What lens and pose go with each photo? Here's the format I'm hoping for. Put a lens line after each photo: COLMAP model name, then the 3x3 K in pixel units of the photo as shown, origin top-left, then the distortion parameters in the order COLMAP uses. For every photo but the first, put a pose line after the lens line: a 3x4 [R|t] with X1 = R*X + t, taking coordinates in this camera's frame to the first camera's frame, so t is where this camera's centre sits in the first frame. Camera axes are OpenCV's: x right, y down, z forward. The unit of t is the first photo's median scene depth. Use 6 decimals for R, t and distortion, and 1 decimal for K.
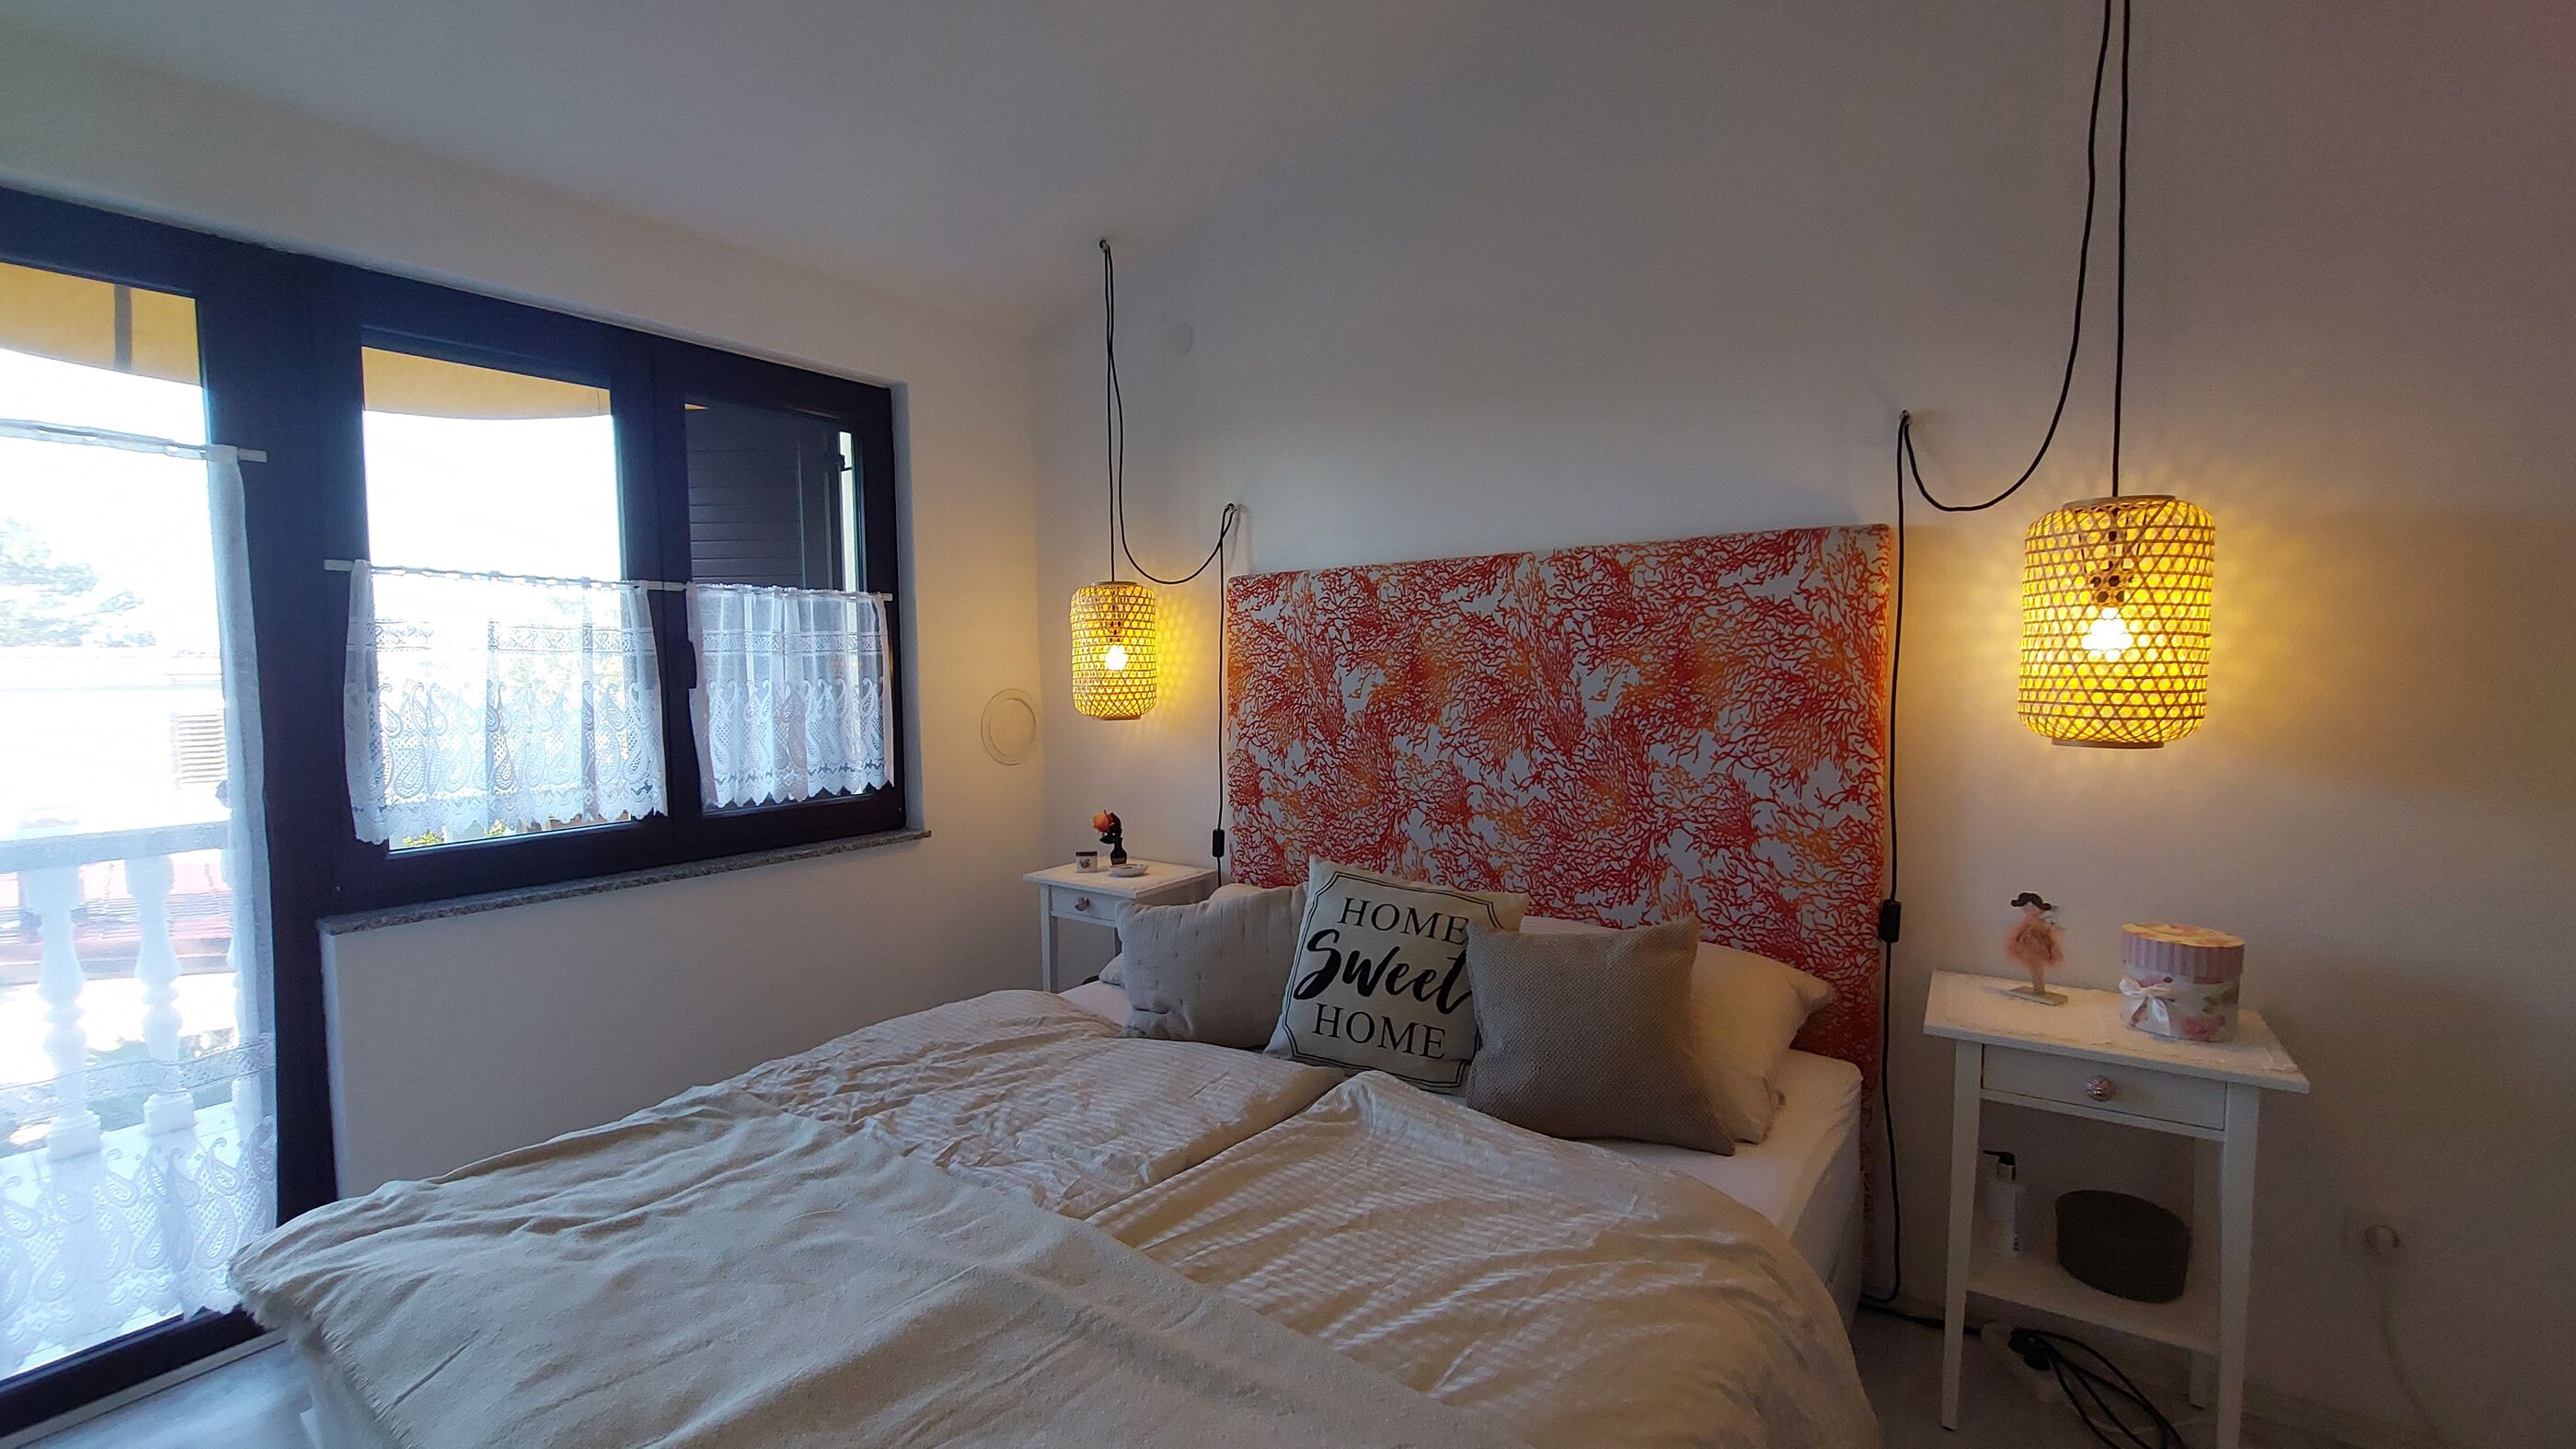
lens RADIAL K [[1049.5, 0, 1283.2], [0, 1049.5, 736.5], [0, 0, 1]] dist [-0.013128, -0.000005]
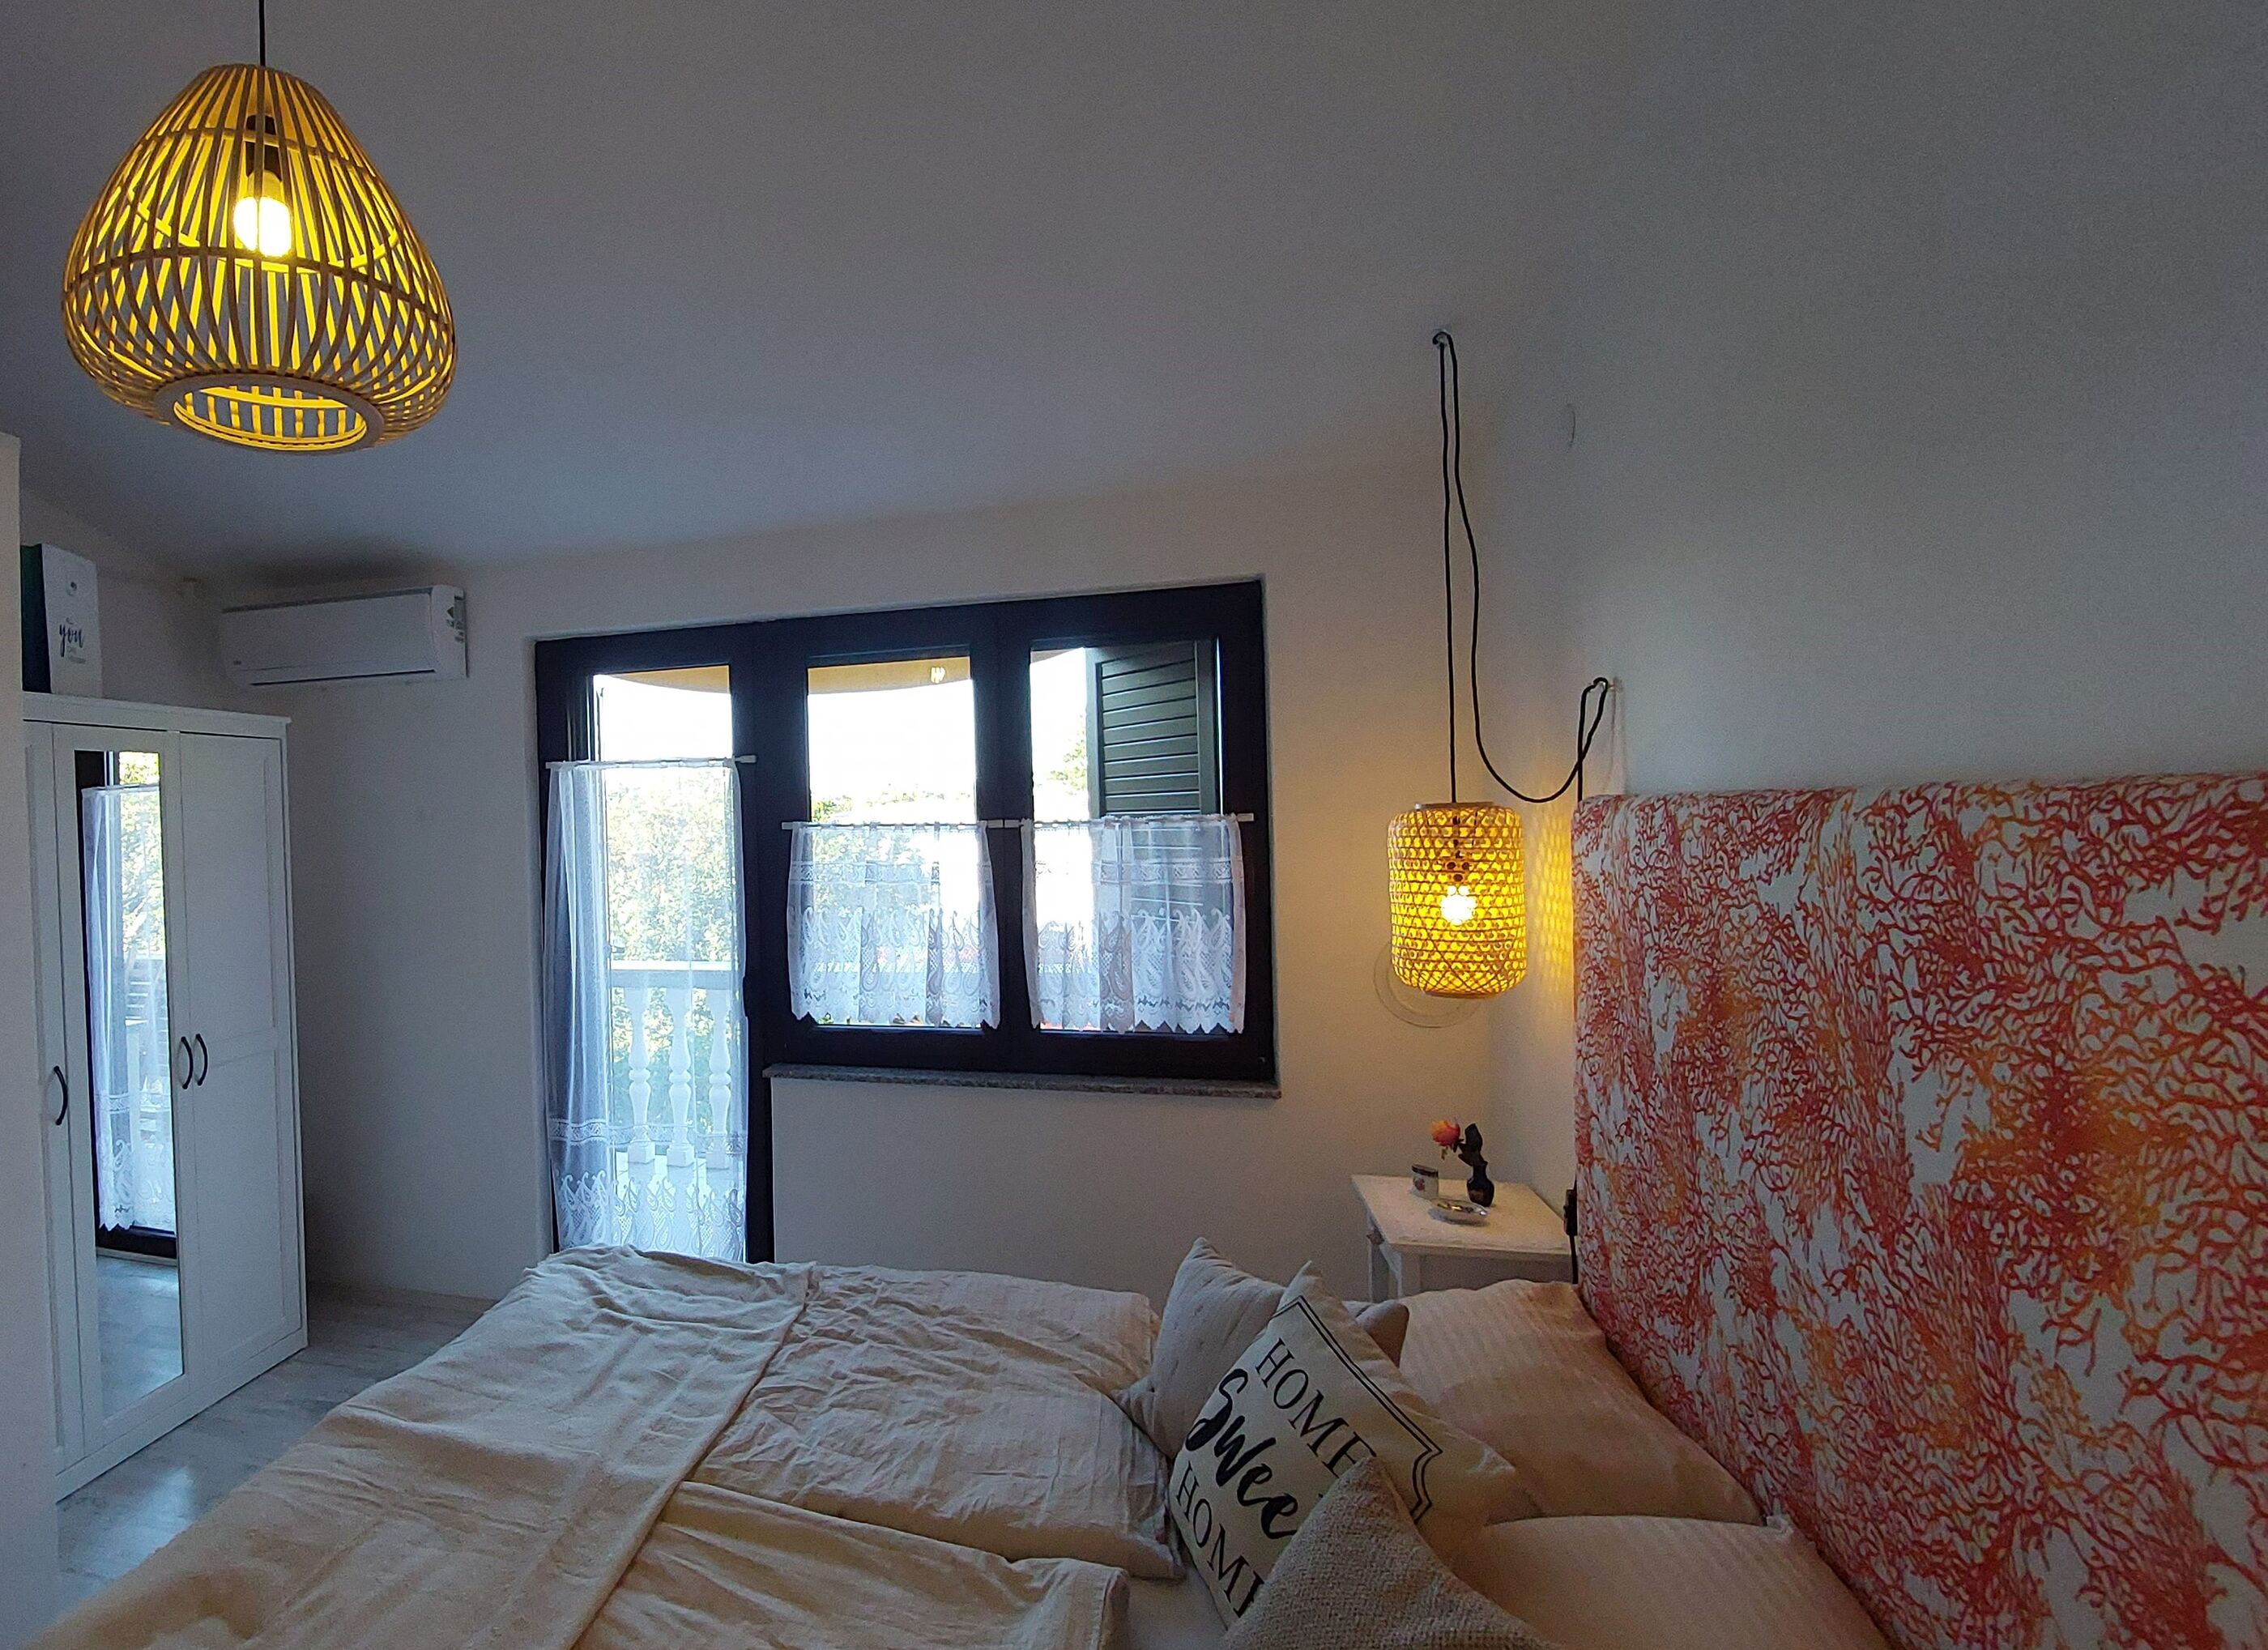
lens RADIAL K [[1542.2, 0, 1132.8], [0, 1542.2, 730.5], [0, 0, 1]] dist [-0.027899, -0.002091]
pose [[0.295778, 0.008176, -0.955222, 0.833241], [-0.039384, 0.999218, -0.003642, -0.196886], [0.954444, 0.038698, 0.295869, 0.515935]]
